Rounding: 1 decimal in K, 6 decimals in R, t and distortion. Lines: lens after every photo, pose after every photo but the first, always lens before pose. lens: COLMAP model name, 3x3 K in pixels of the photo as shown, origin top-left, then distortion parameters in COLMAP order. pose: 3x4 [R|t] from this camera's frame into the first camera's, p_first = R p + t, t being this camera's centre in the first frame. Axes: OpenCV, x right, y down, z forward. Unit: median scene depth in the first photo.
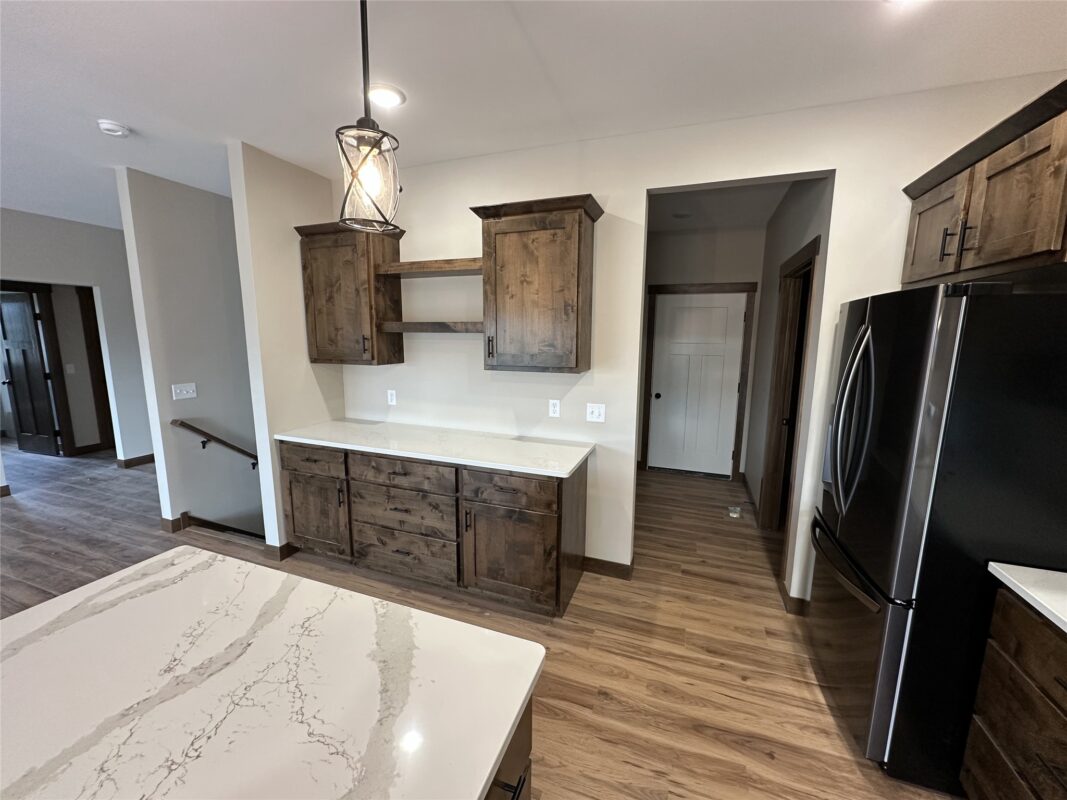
lens RADIAL K [[425.8, 0, 533.4], [0, 425.8, 399.9], [0, 0, 1]] dist [0.000259, -0.000302]
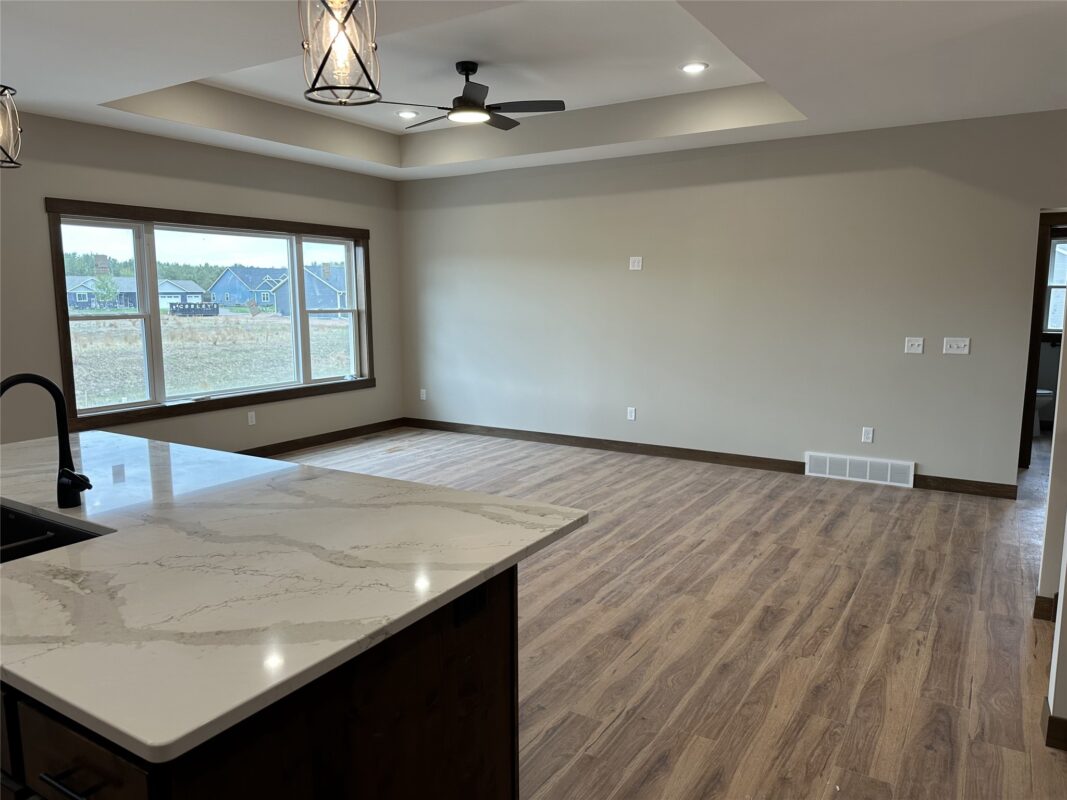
lens RADIAL K [[747.4, 0, 528.7], [0, 747.4, 403.0], [0, 0, 1]] dist [0.057489, -0.075402]
pose [[-0.199443, 0.135236, -0.970533, 0.314088], [-0.153281, 0.973933, 0.167209, -0.049080], [0.967847, 0.182113, -0.173515, 0.572604]]
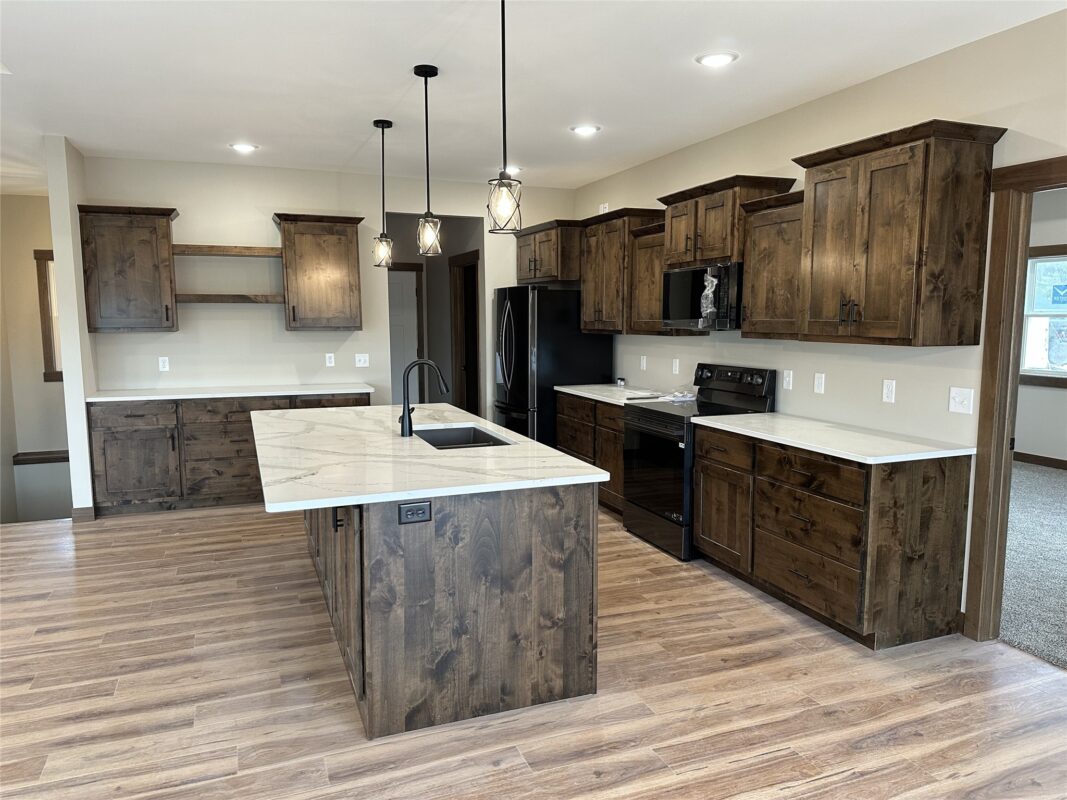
lens RADIAL K [[747.4, 0, 533.9], [0, 747.4, 401.8], [0, 0, 1]] dist [0.057489, -0.075402]
pose [[0.741881, -0.086989, 0.664865, -1.103273], [0.111802, 0.993717, 0.005262, 0.219959], [-0.661145, 0.070429, 0.746945, -1.234141]]
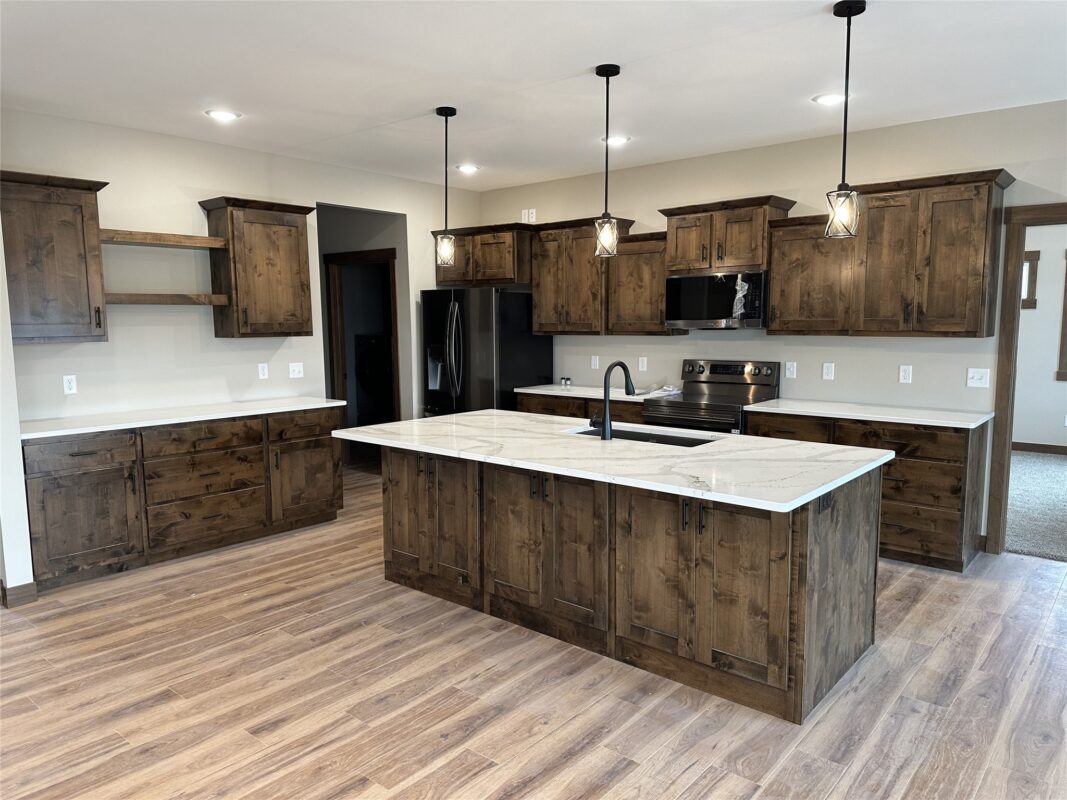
lens RADIAL K [[747.4, 0, 530.5], [0, 747.4, 401.7], [0, 0, 1]] dist [0.057489, -0.075402]
pose [[0.334333, -0.116597, 0.935215, -1.683537], [0.156391, 0.985424, 0.066948, 0.081237], [-0.929389, 0.123876, 0.347695, -0.378060]]
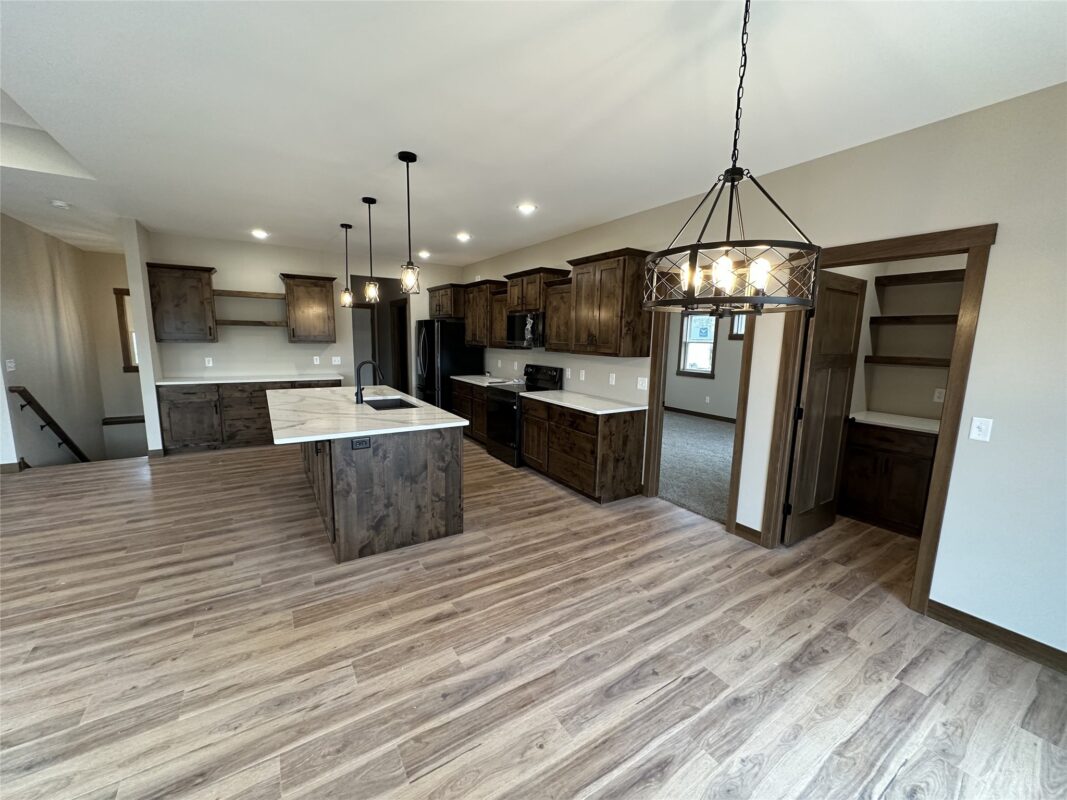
lens RADIAL K [[425.8, 0, 533.9], [0, 425.8, 398.1], [0, 0, 1]] dist [0.000259, -0.000302]
pose [[0.597589, -0.112963, 0.793805, -1.143869], [0.110105, 0.992208, 0.058309, 0.227395], [-0.794207, 0.052557, 0.605371, -1.364781]]
